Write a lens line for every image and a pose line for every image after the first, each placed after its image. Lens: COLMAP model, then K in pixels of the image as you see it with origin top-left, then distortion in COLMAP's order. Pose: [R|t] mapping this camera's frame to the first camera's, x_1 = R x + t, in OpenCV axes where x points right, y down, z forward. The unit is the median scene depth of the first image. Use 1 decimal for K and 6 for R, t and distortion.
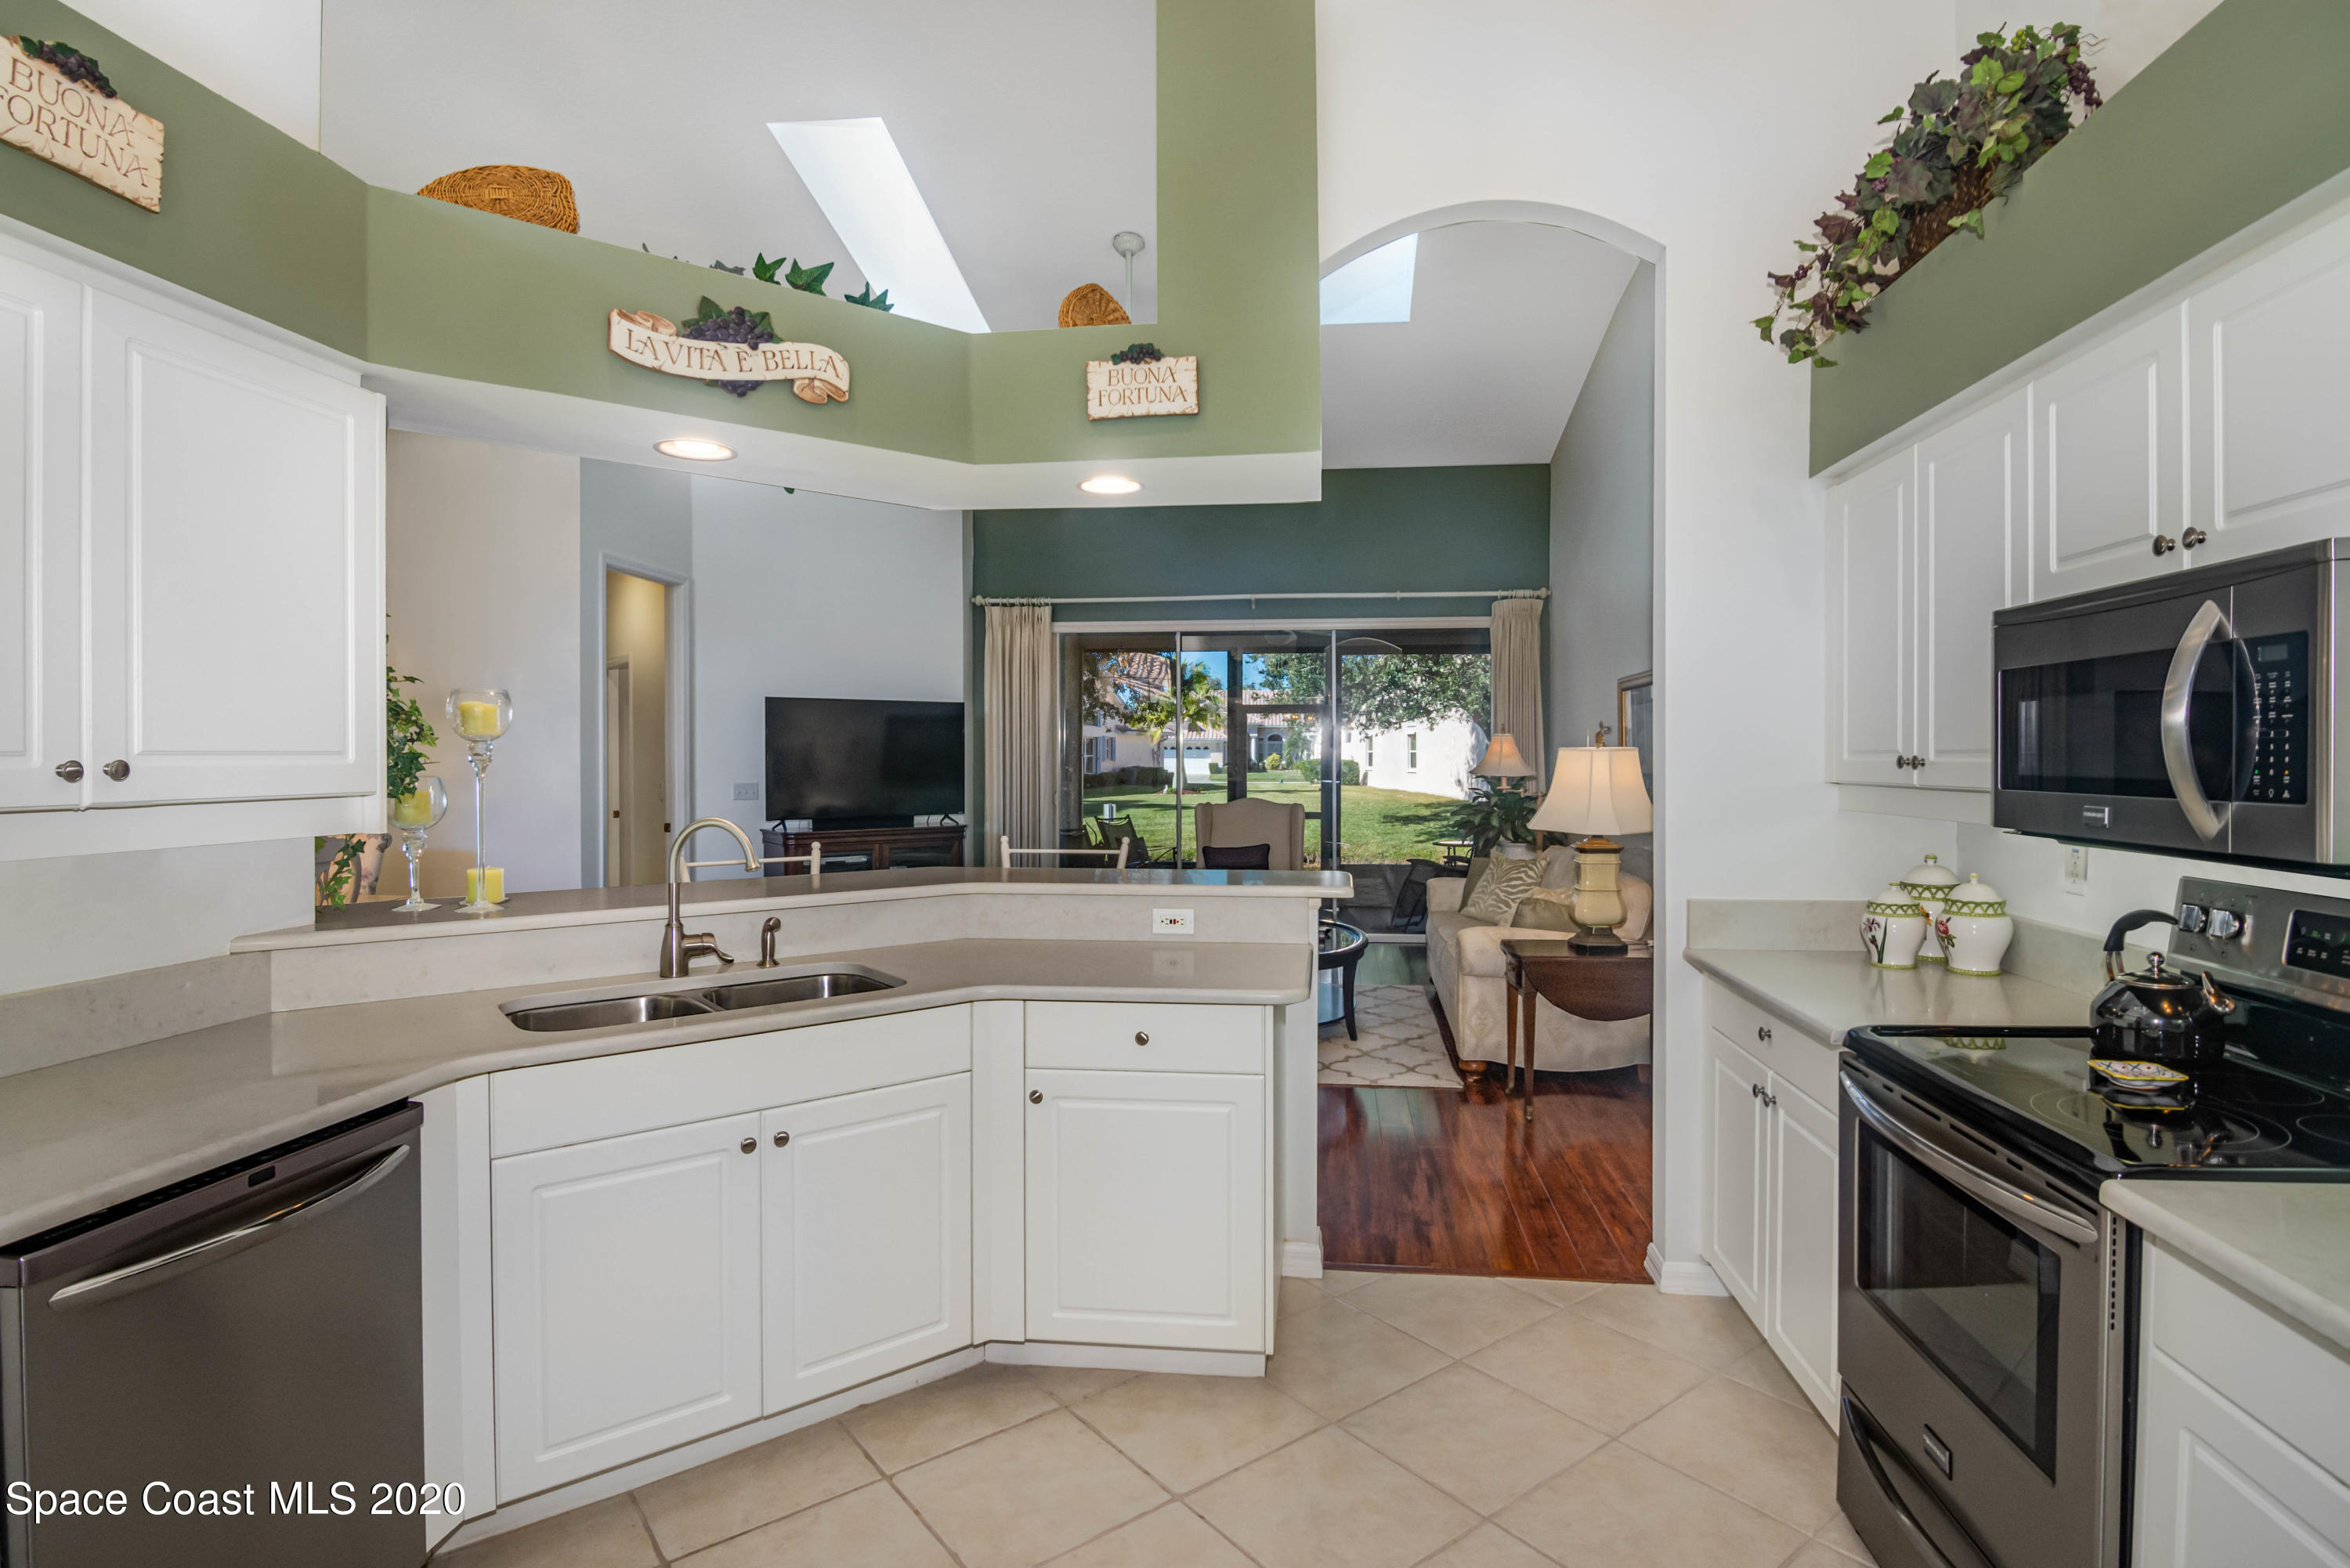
lens RADIAL K [[1169.6, 0, 1207.8], [0, 1169.6, 765.7], [0, 0, 1]] dist [0.015251, -0.022404]
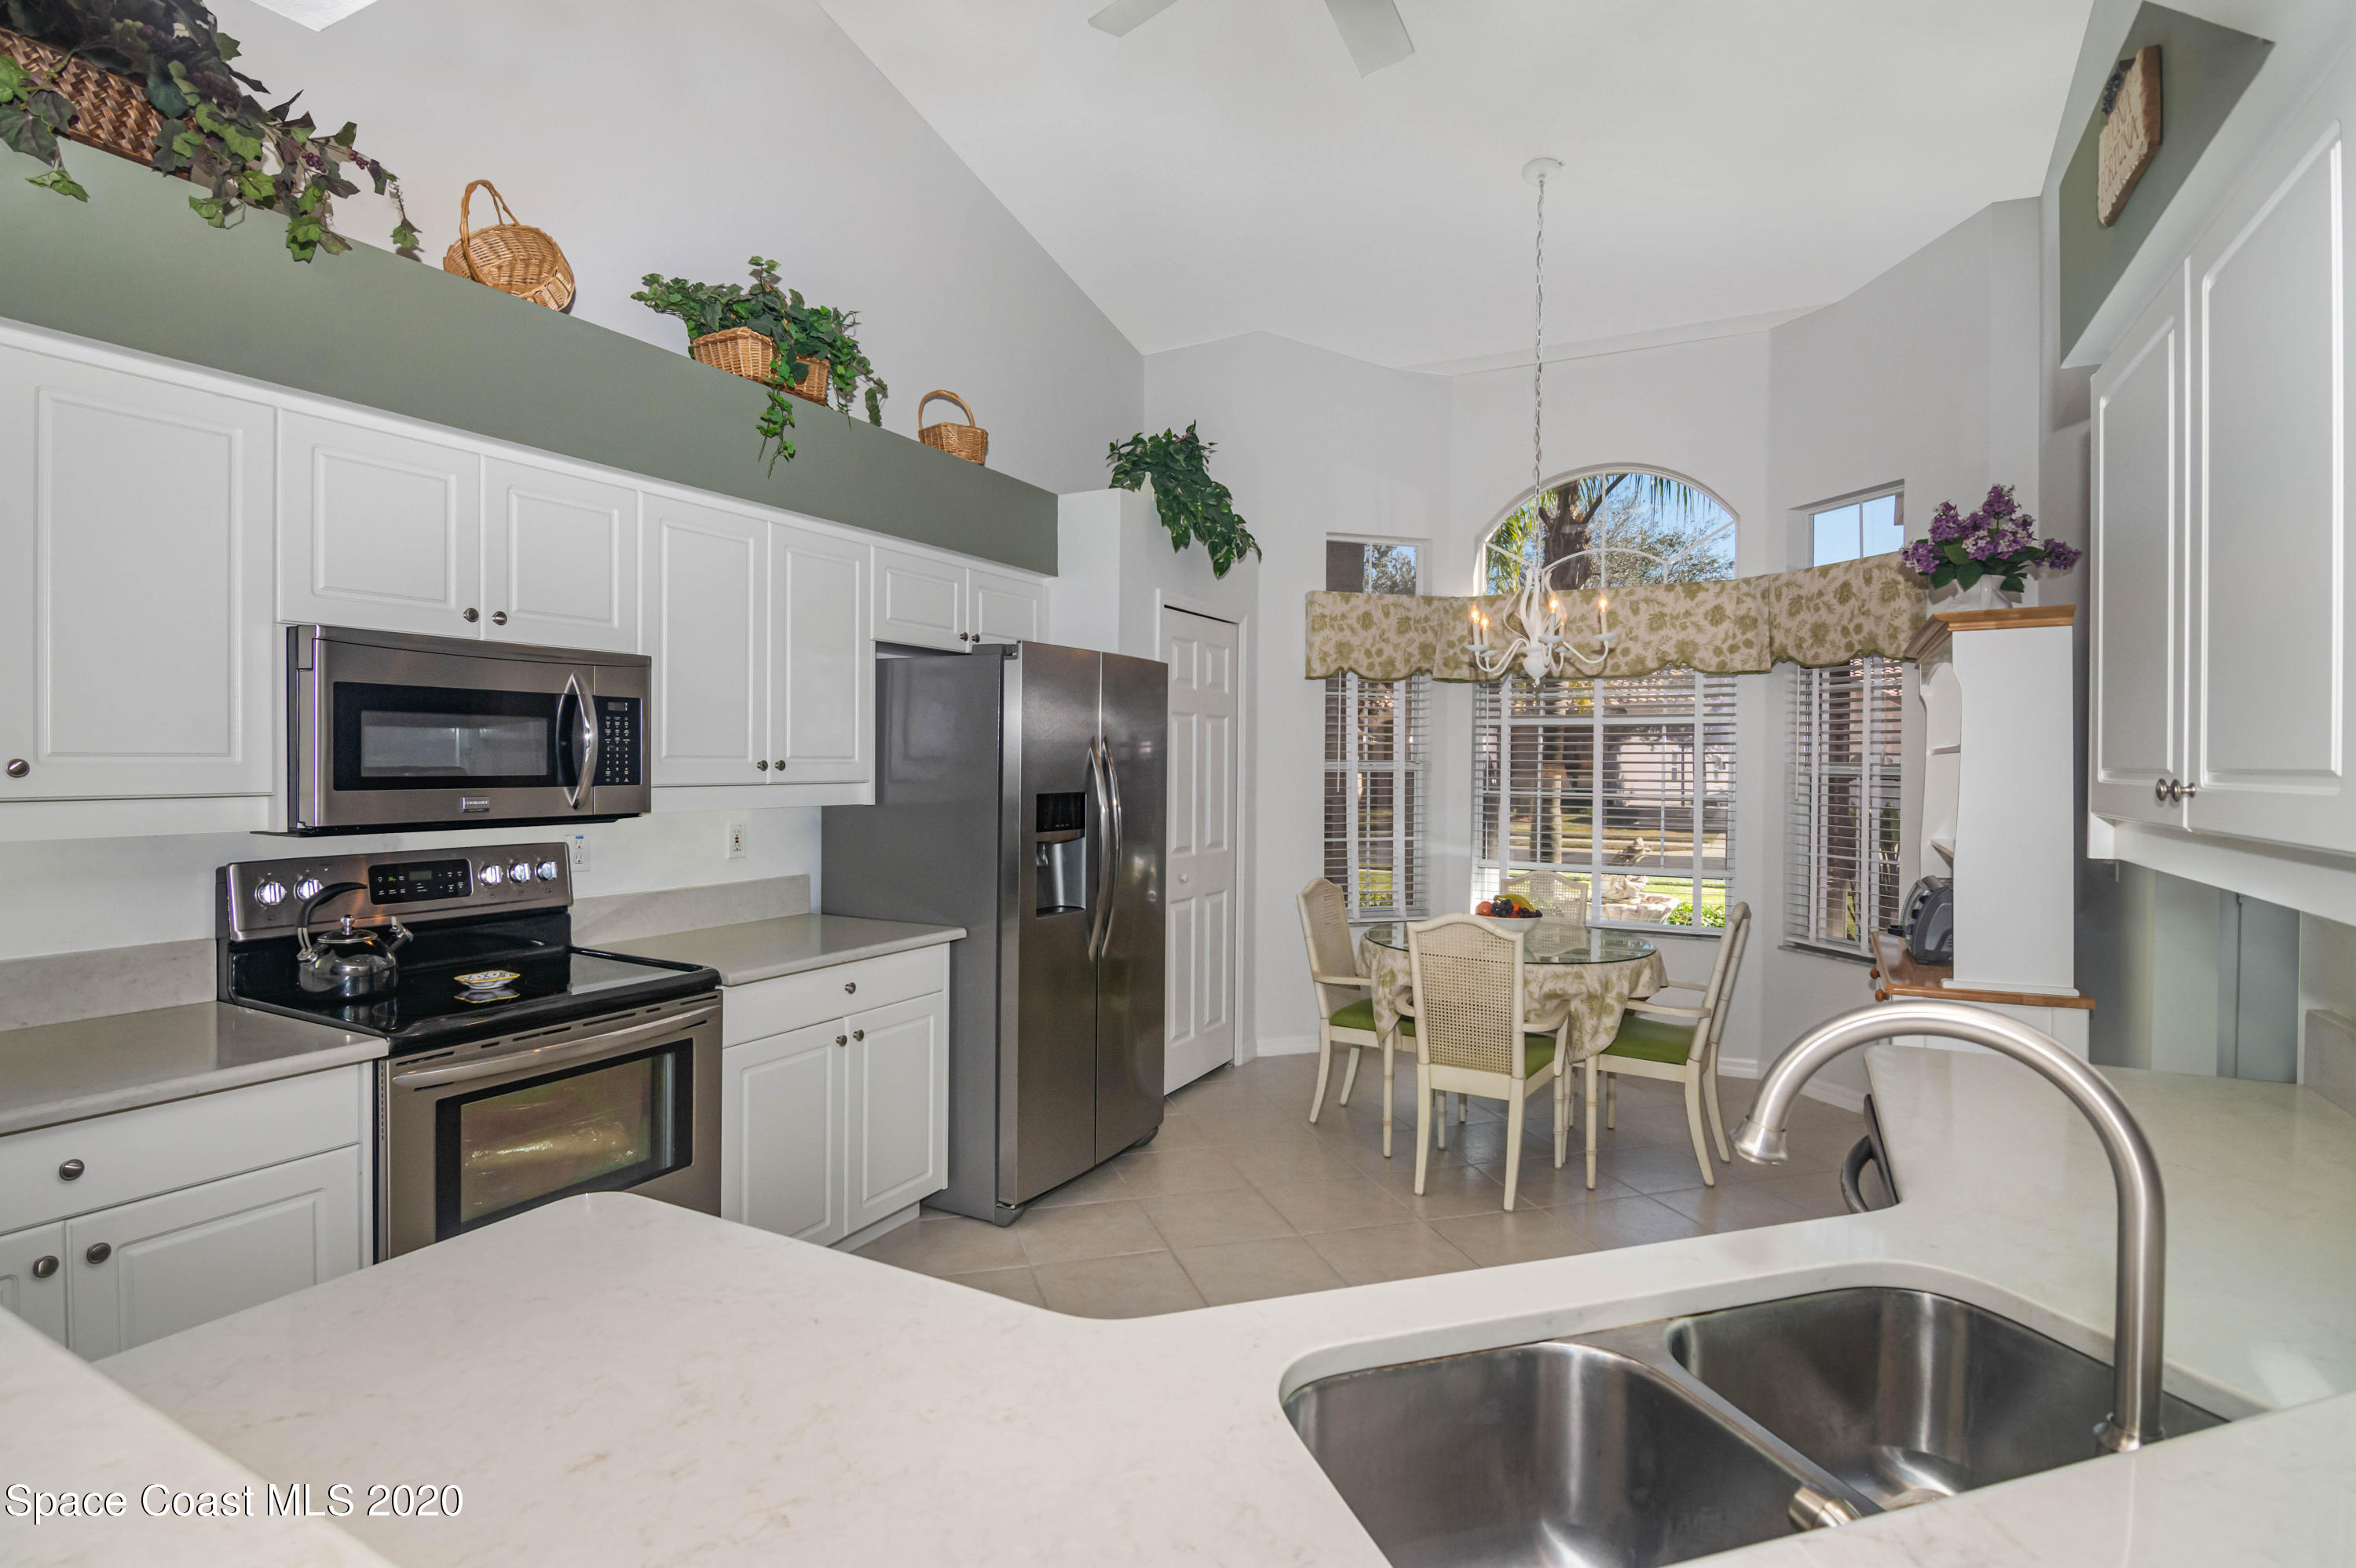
lens RADIAL K [[1184.7, 0, 1162.6], [0, 1184.7, 776.8], [0, 0, 1]] dist [-0.001389, 0.000989]
pose [[-0.922781, -0.012384, 0.385125, -0.352995], [-0.003649, 0.999719, 0.023403, -0.016541], [-0.385307, 0.020191, -0.922567, 1.326863]]
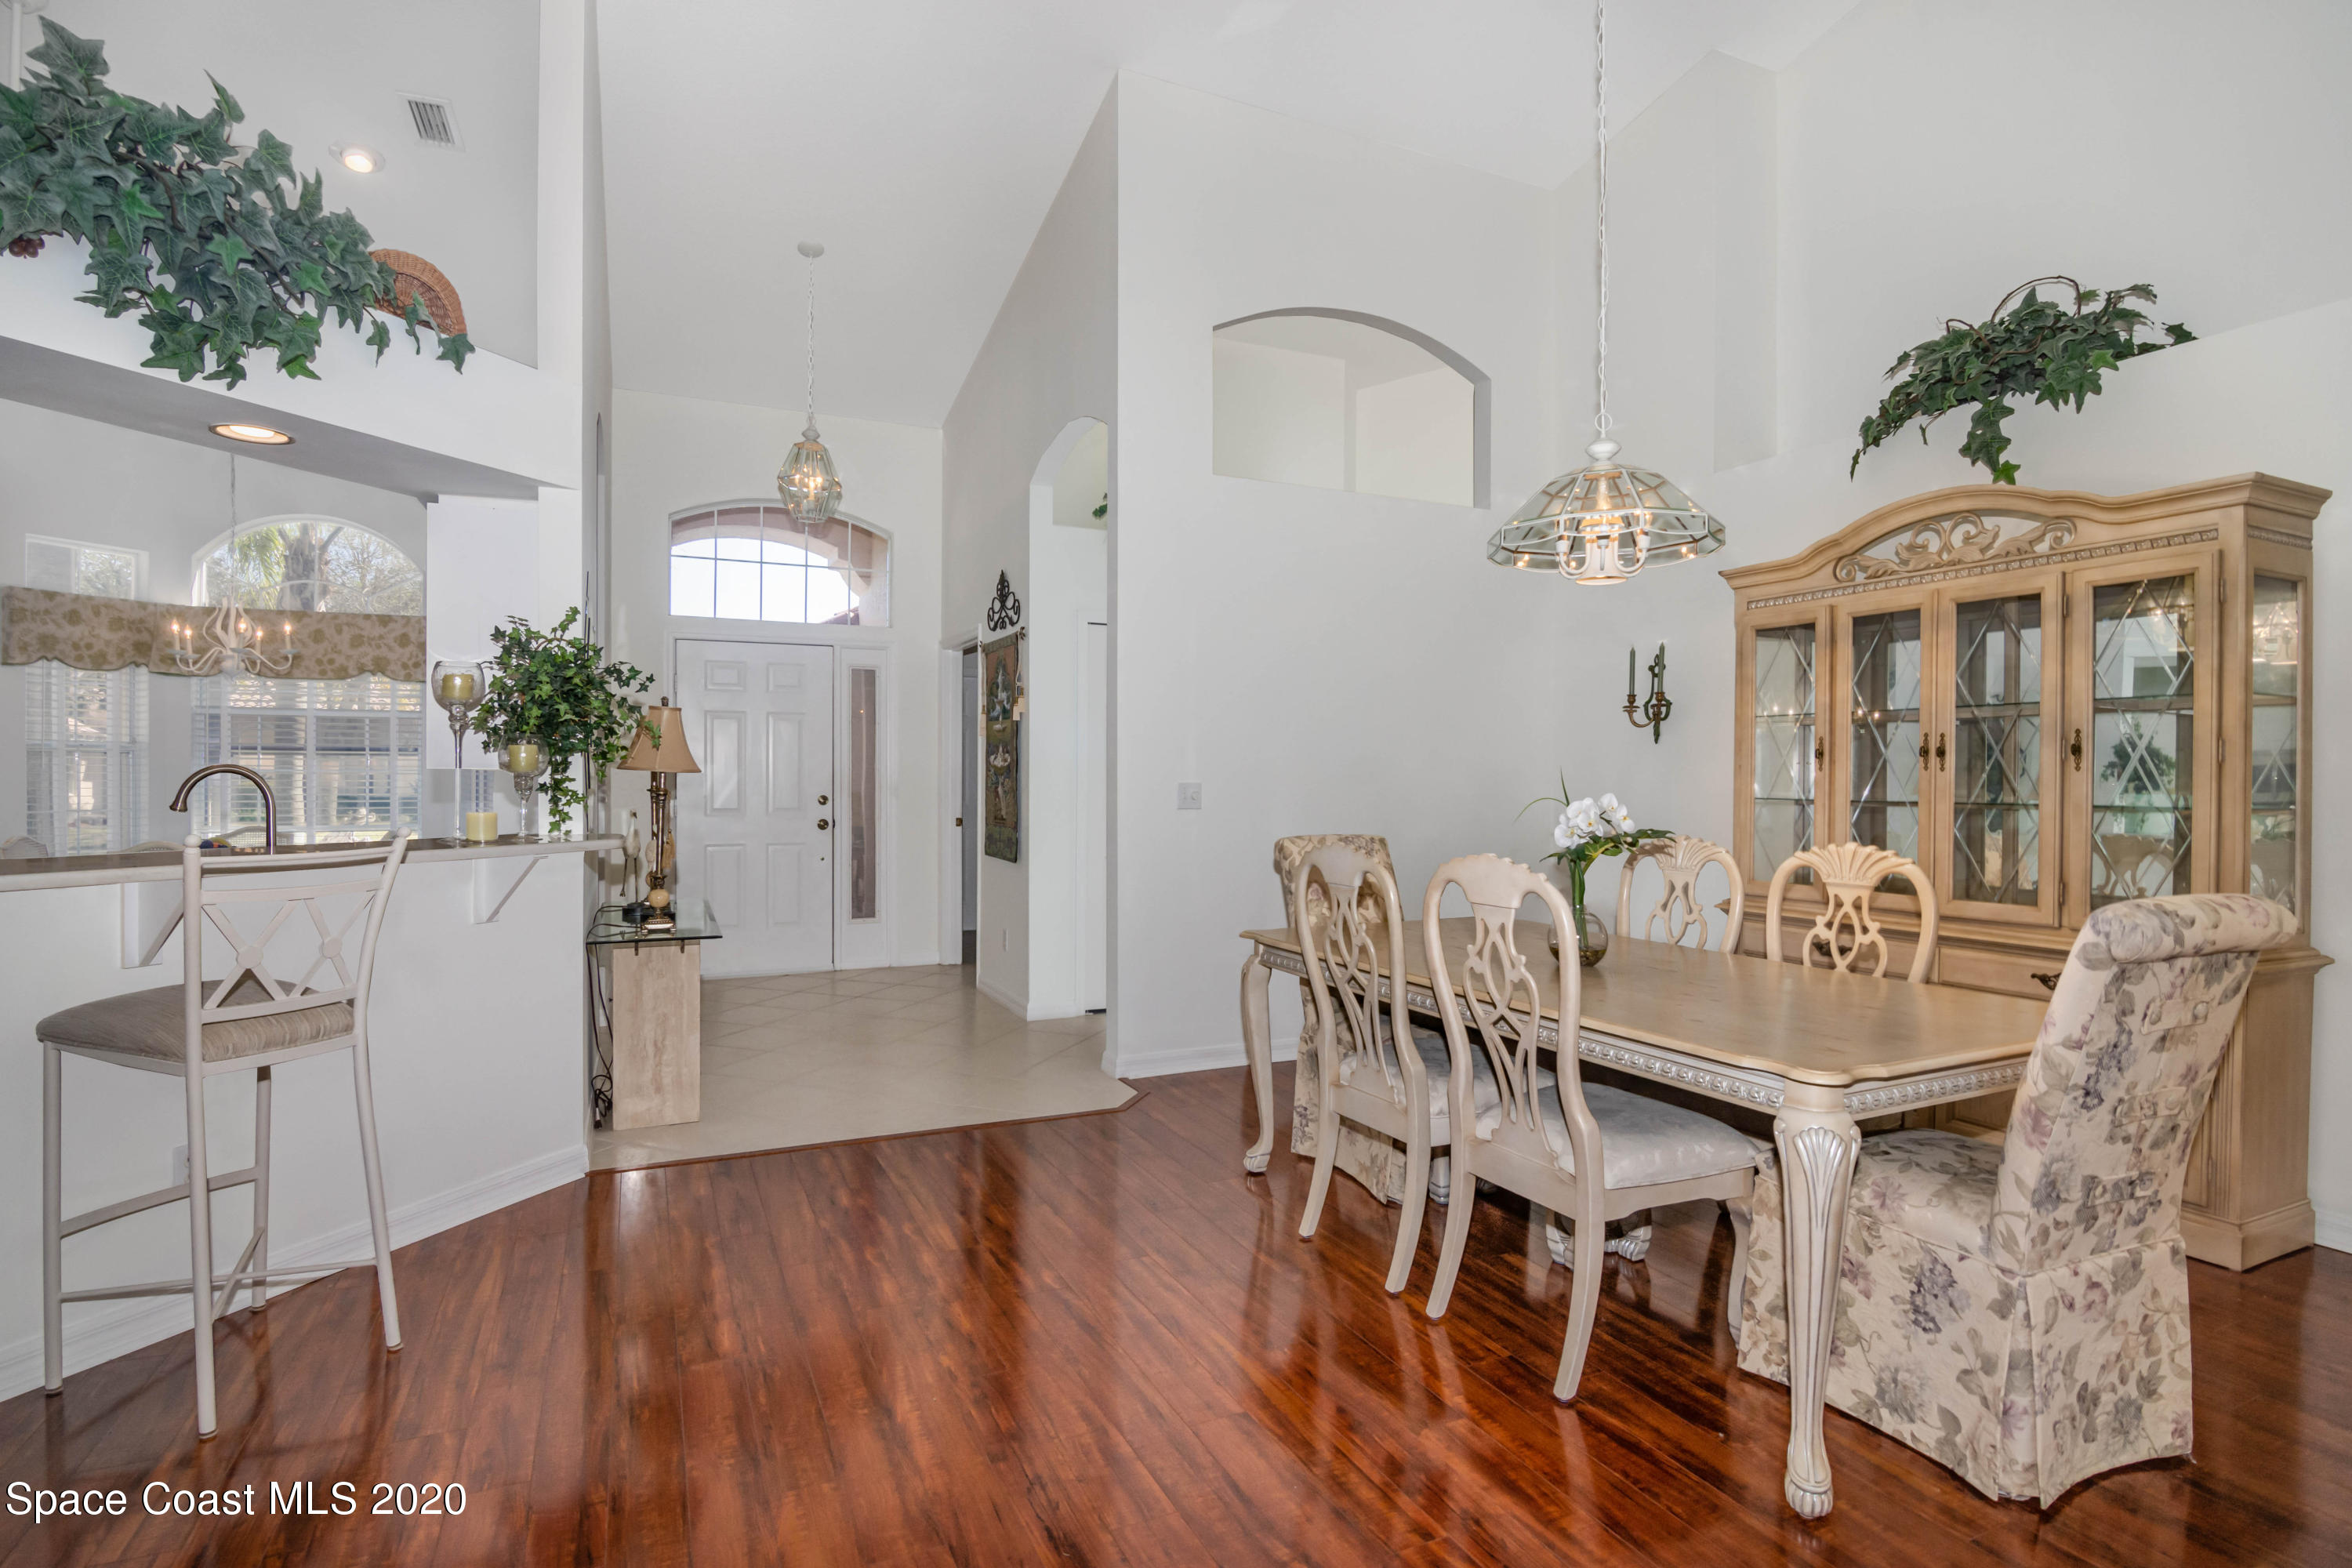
lens RADIAL K [[1163.5, 0, 1185.1], [0, 1163.5, 777.2], [0, 0, 1]] dist [-0.023909, 0.000317]
pose [[-0.861003, -0.004251, -0.508582, -0.645069], [-0.009602, 0.999923, 0.007899, 0.037773], [0.508509, 0.011685, -0.860977, 2.378520]]
